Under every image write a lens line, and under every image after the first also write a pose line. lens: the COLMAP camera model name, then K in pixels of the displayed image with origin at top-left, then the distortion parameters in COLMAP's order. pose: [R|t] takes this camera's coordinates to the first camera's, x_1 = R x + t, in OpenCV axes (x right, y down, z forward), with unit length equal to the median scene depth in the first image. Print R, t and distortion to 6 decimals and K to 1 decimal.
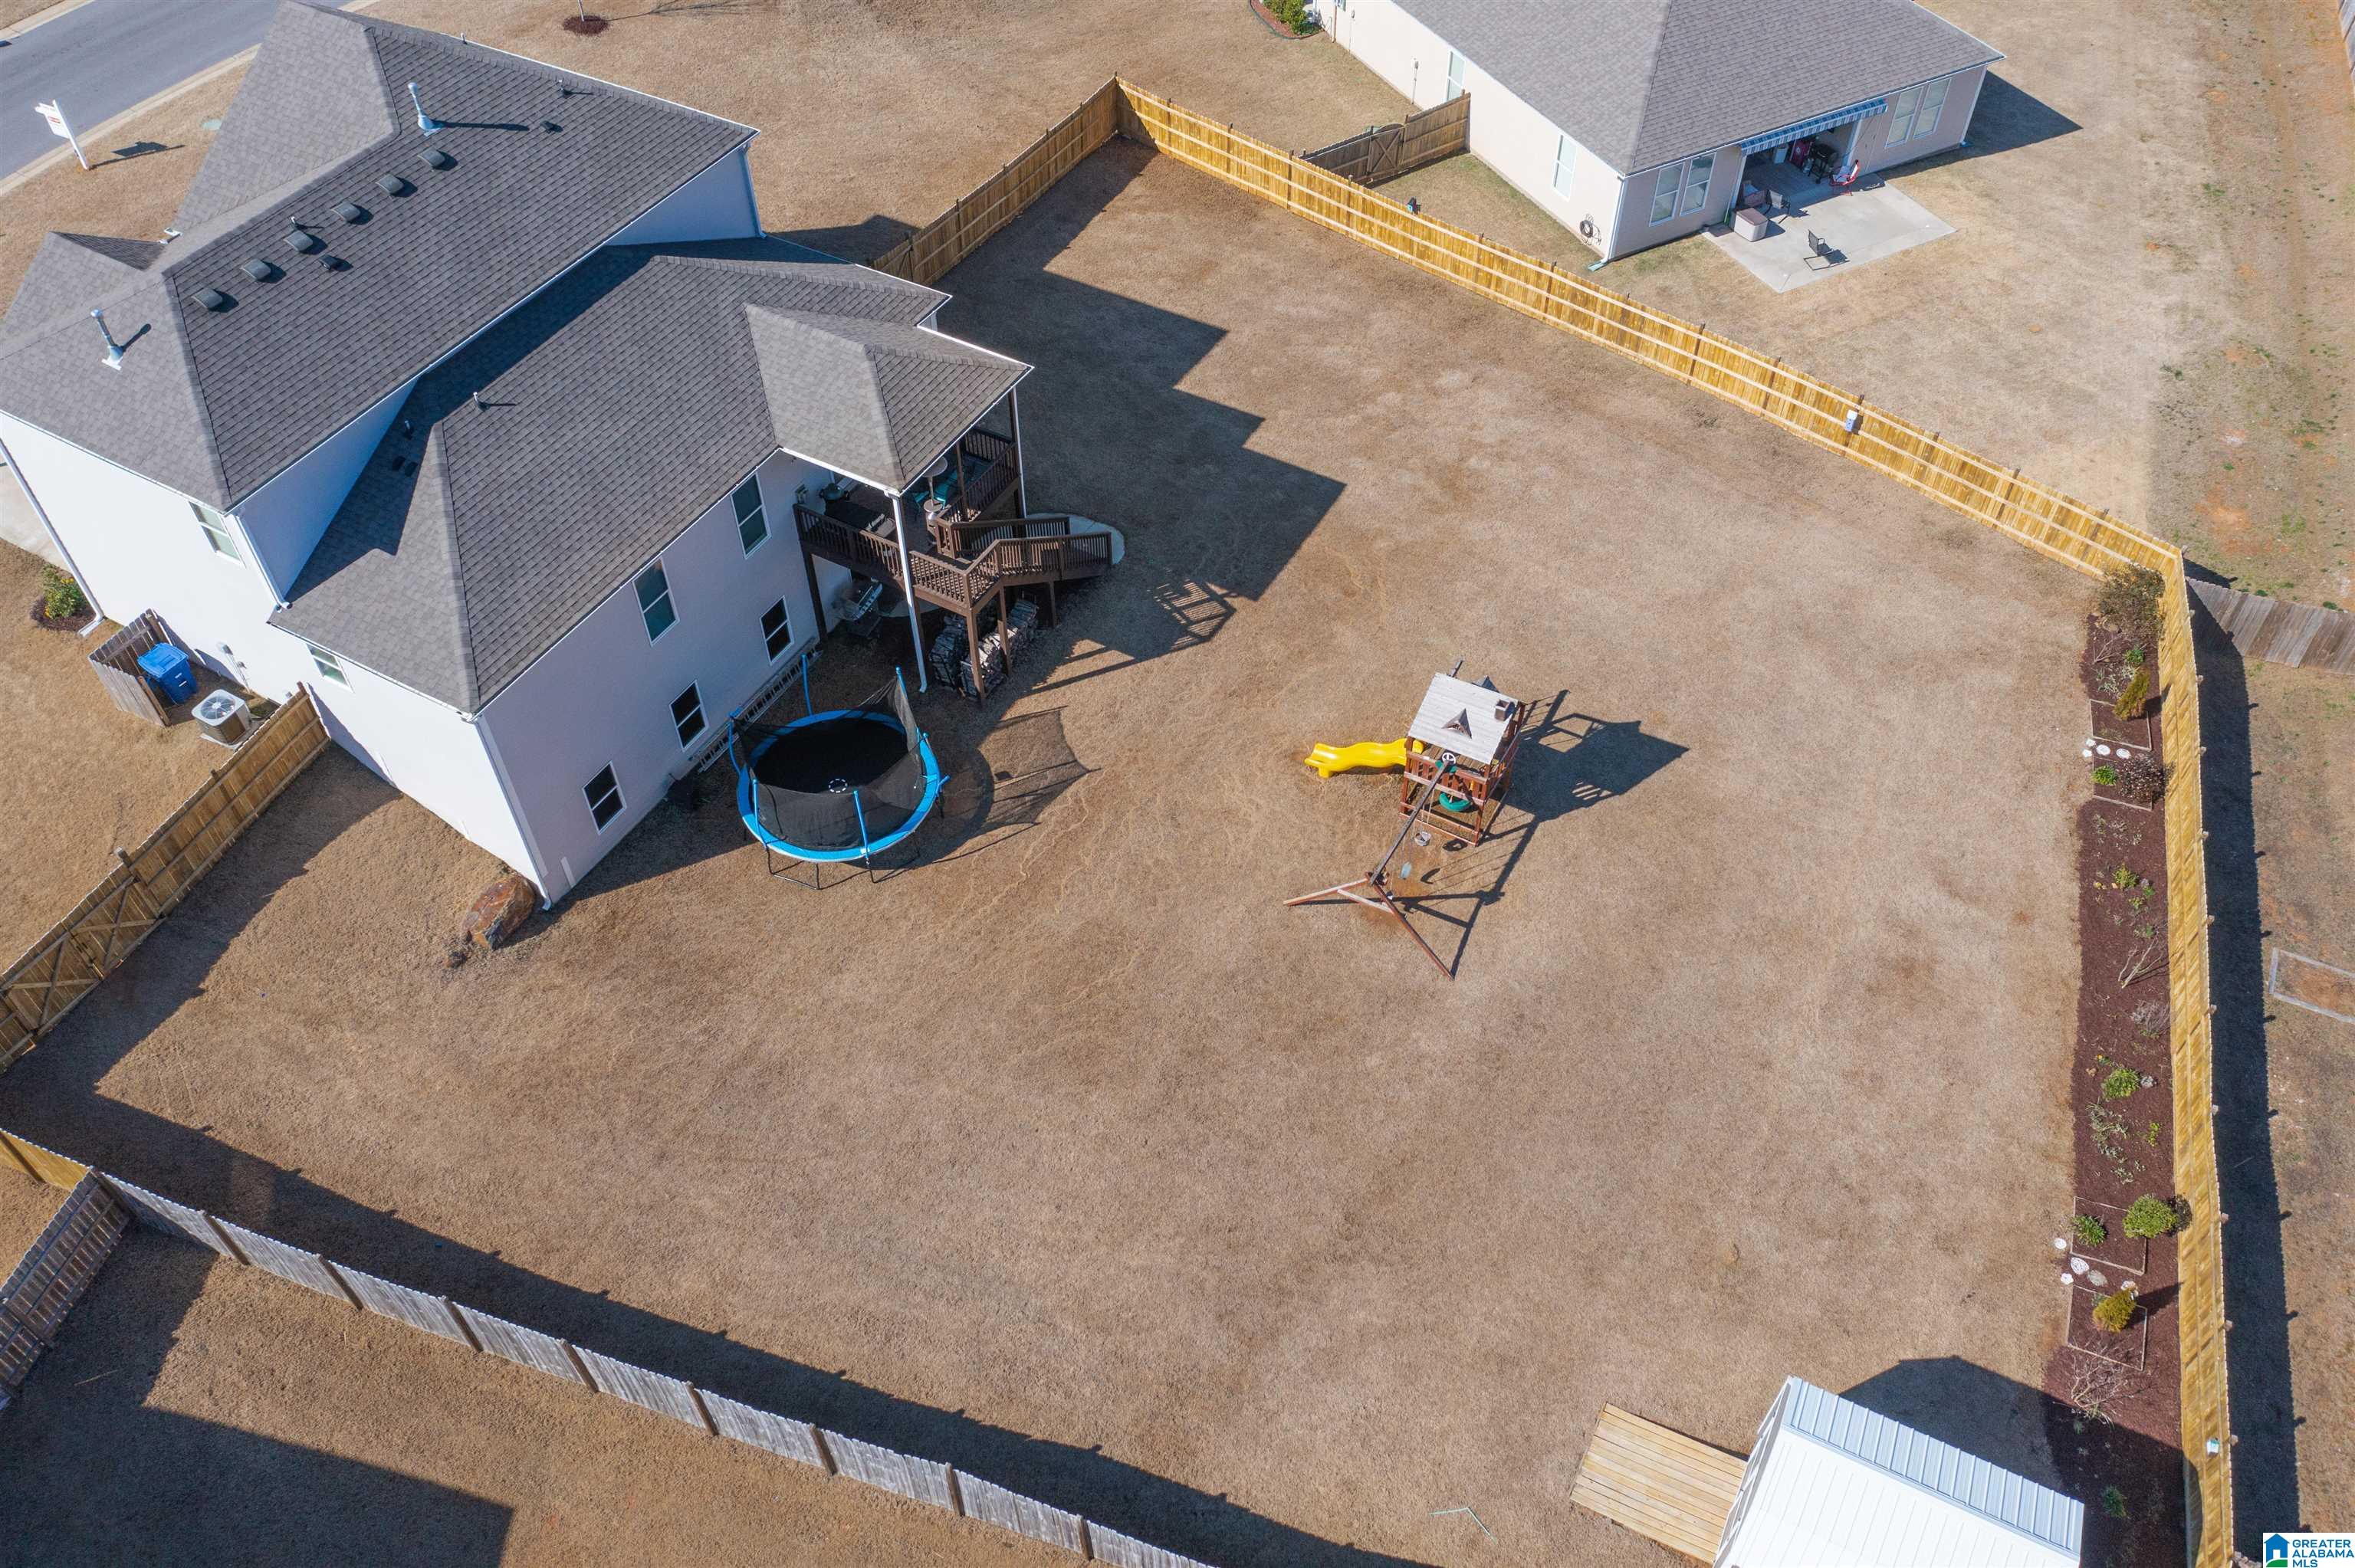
lens RADIAL K [[1856.8, 0, 1177.5], [0, 1856.8, 784.0], [0, 0, 1]] dist [-0.010804, -0.004385]
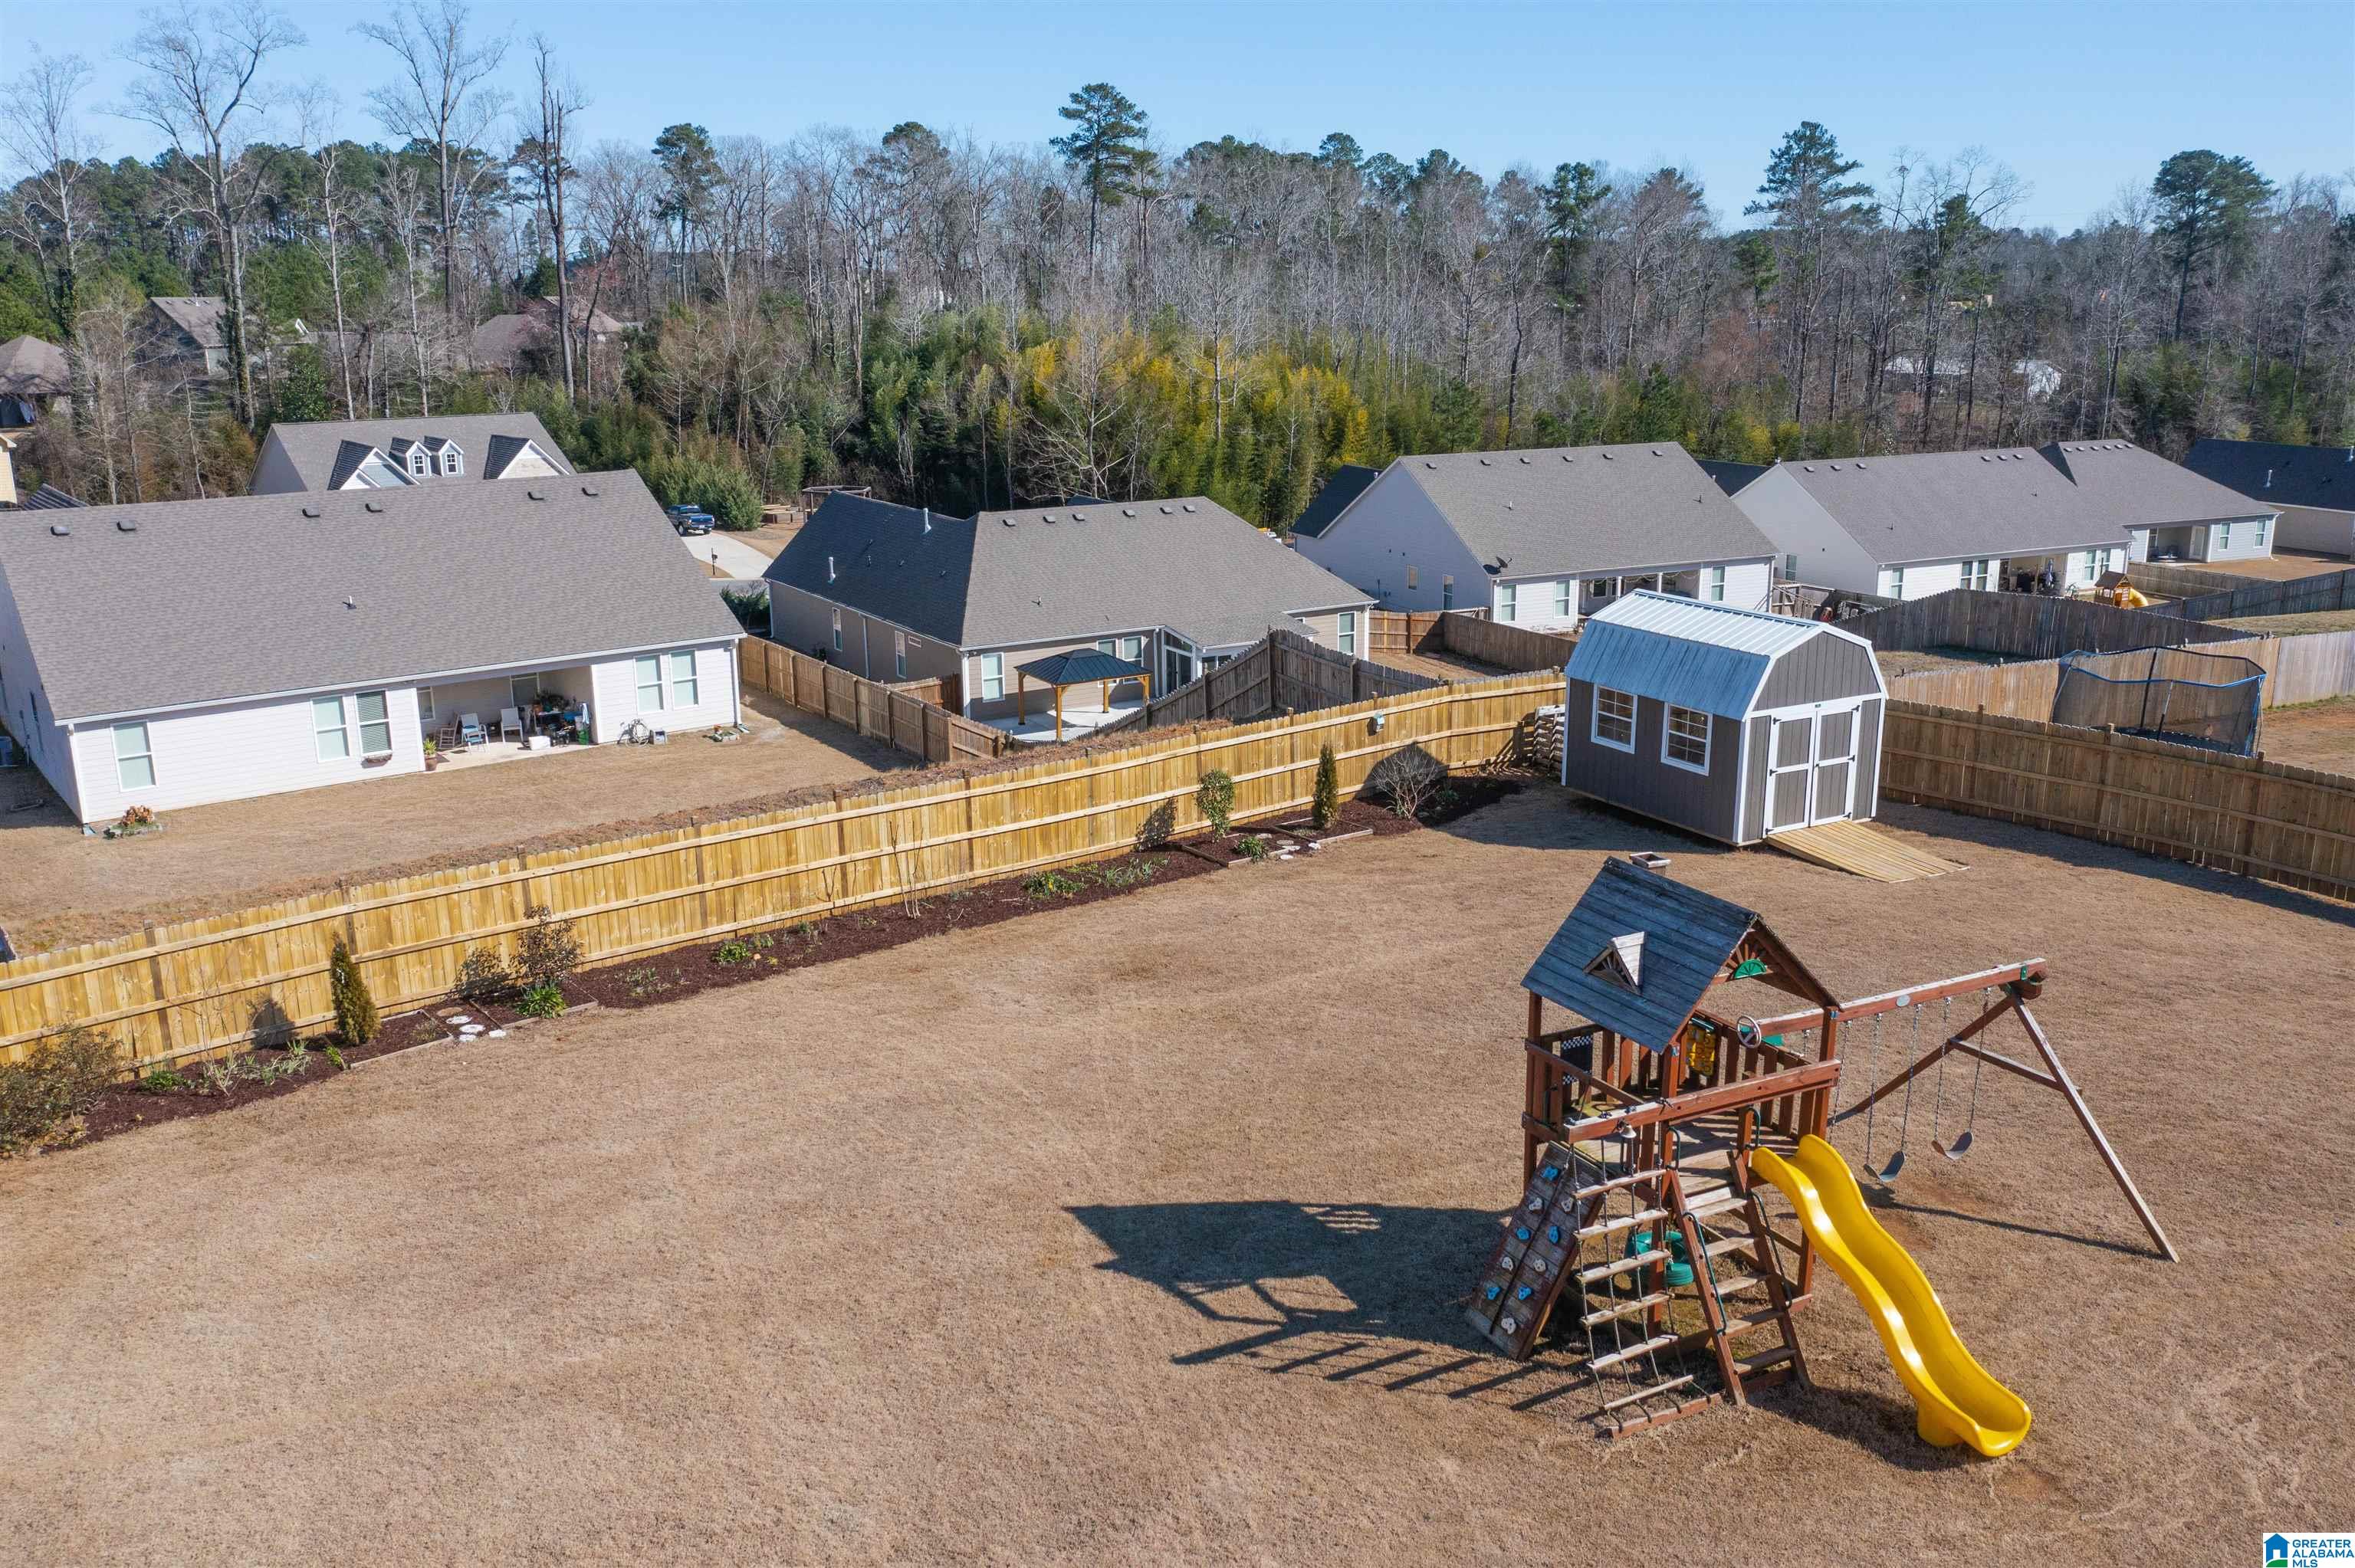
lens RADIAL K [[1856.8, 0, 1177.5], [0, 1856.8, 784.0], [0, 0, 1]] dist [-0.010804, -0.004385]
pose [[-0.831510, -0.118091, 0.542813, 0.027552], [0.428368, 0.485825, 0.761889, -0.397182], [-0.353684, 0.866042, -0.353382, 1.076023]]
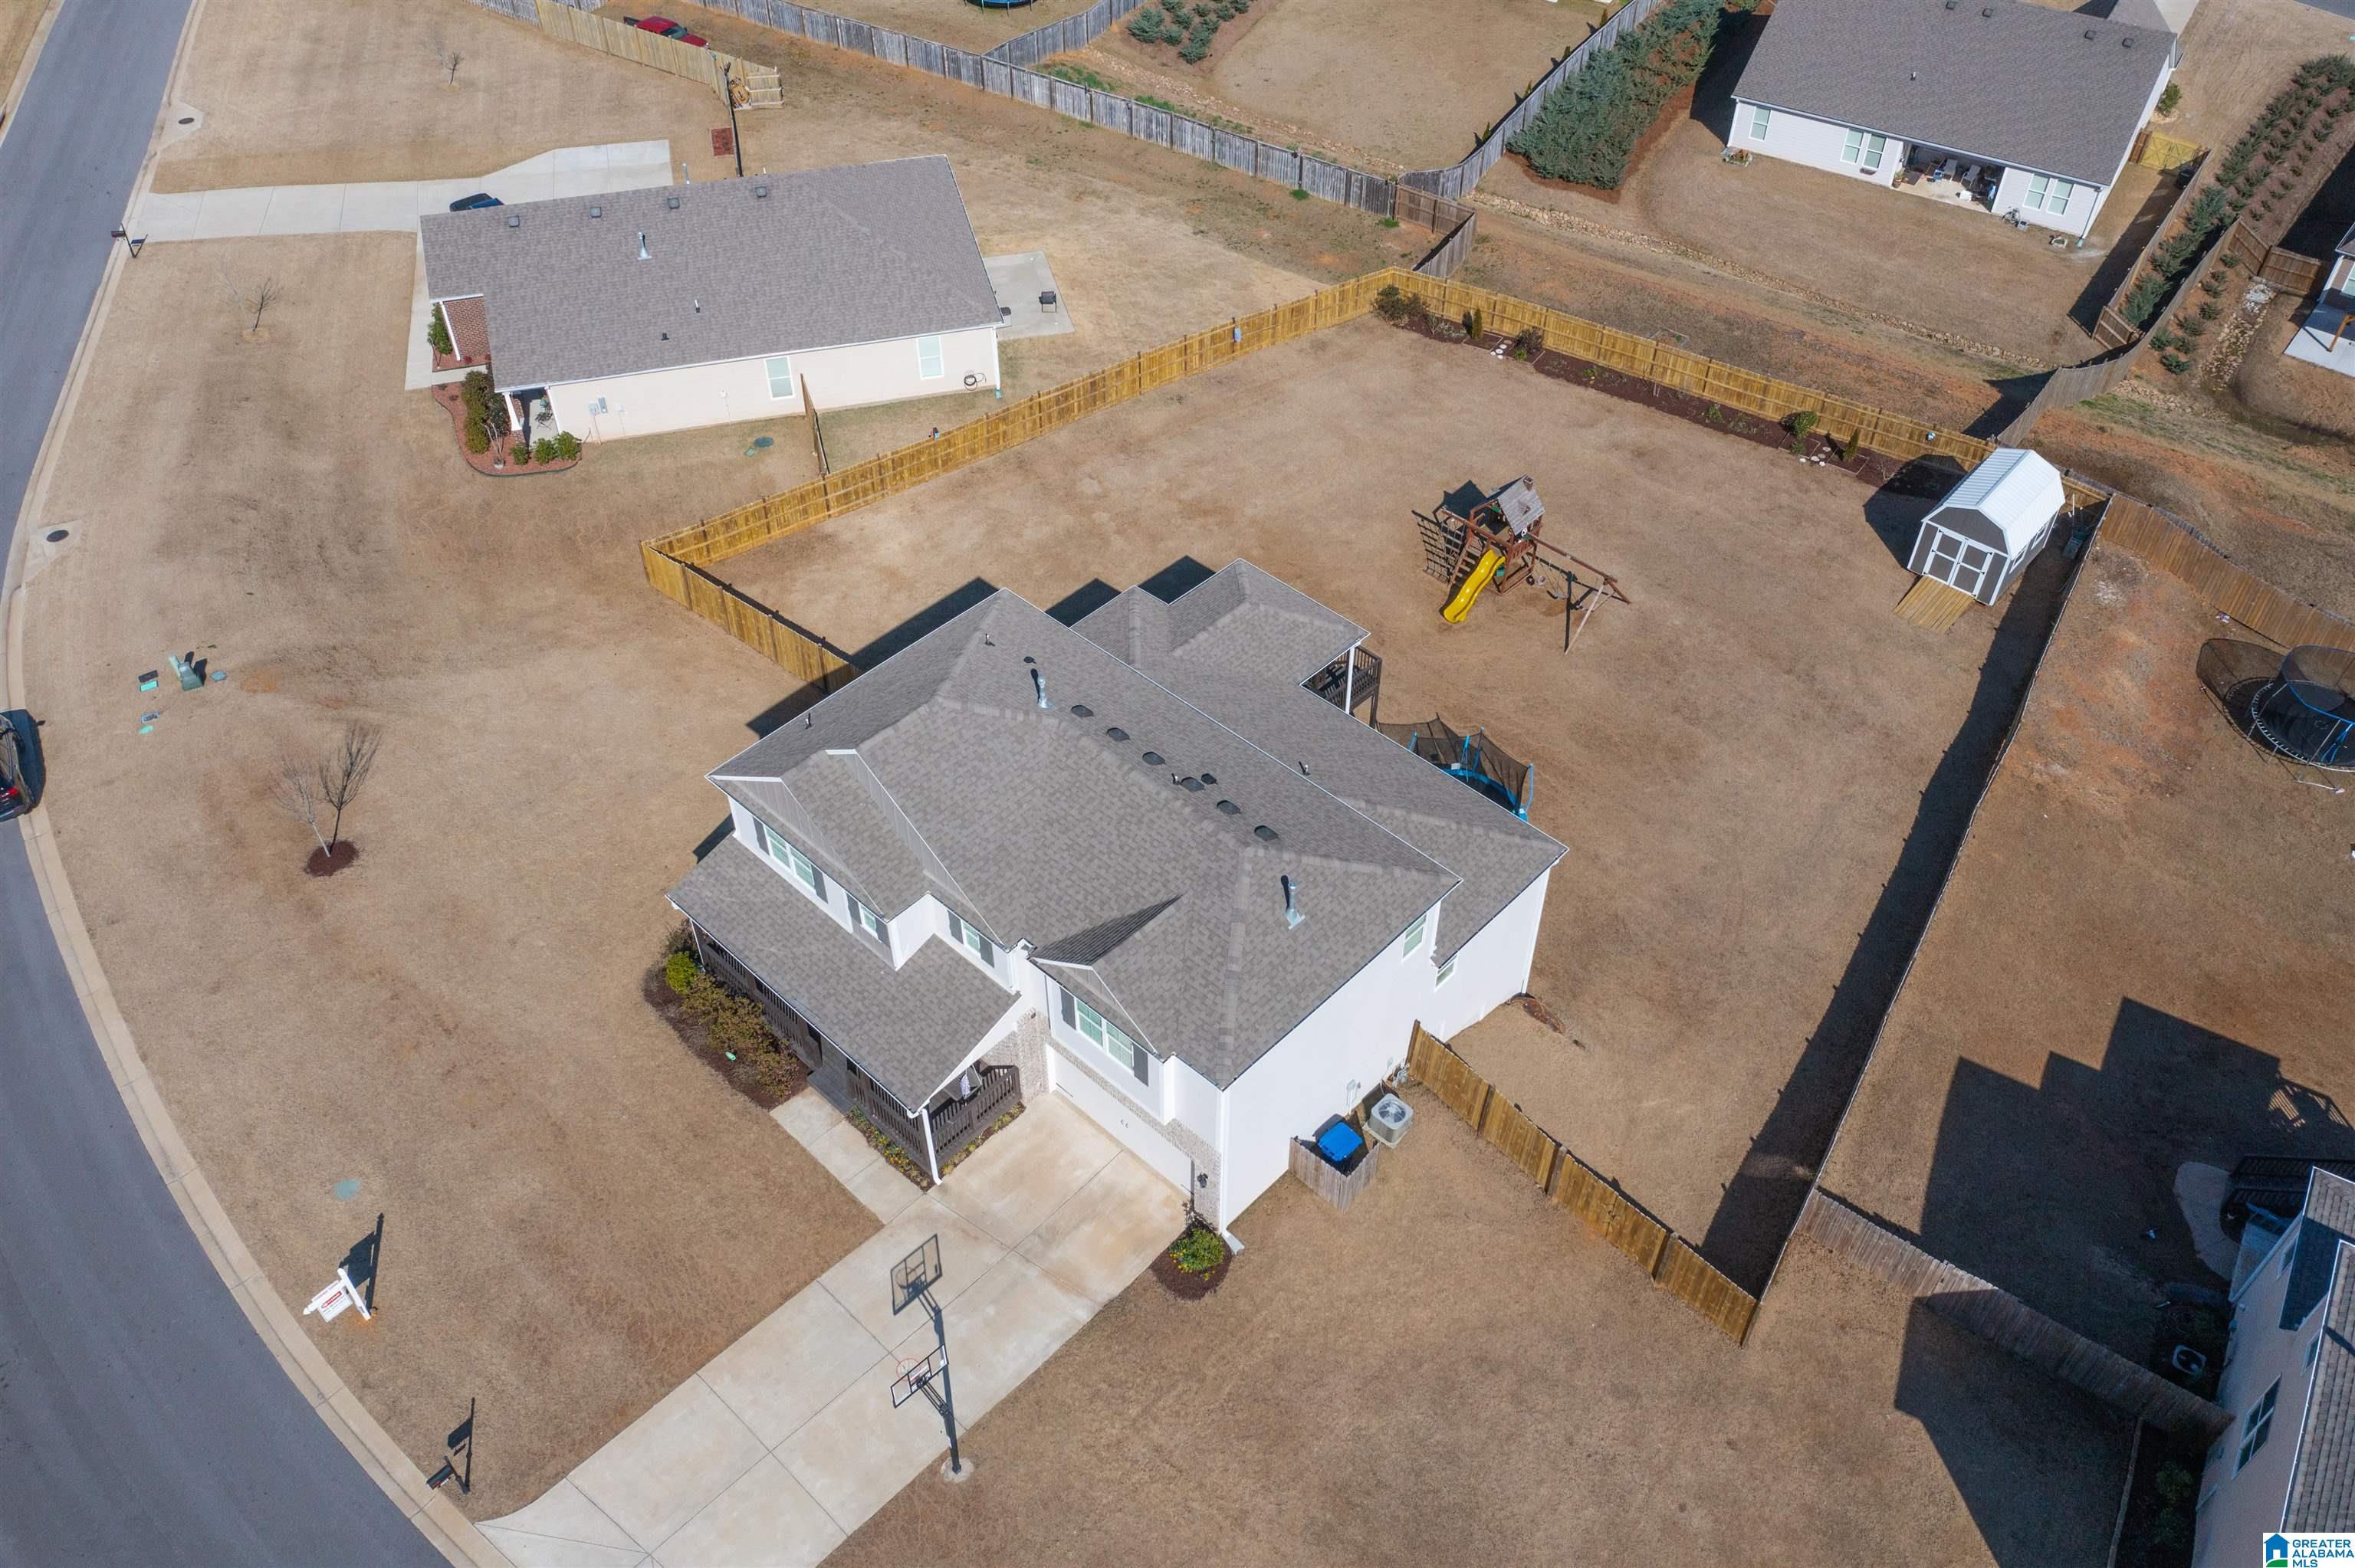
lens RADIAL K [[1856.8, 0, 1177.5], [0, 1856.8, 784.0], [0, 0, 1]] dist [-0.010804, -0.004385]
pose [[0.235533, -0.678578, 0.695742, -1.147713], [0.723296, 0.600543, 0.340867, -0.622555], [-0.649128, 0.422942, 0.632260, 0.237070]]
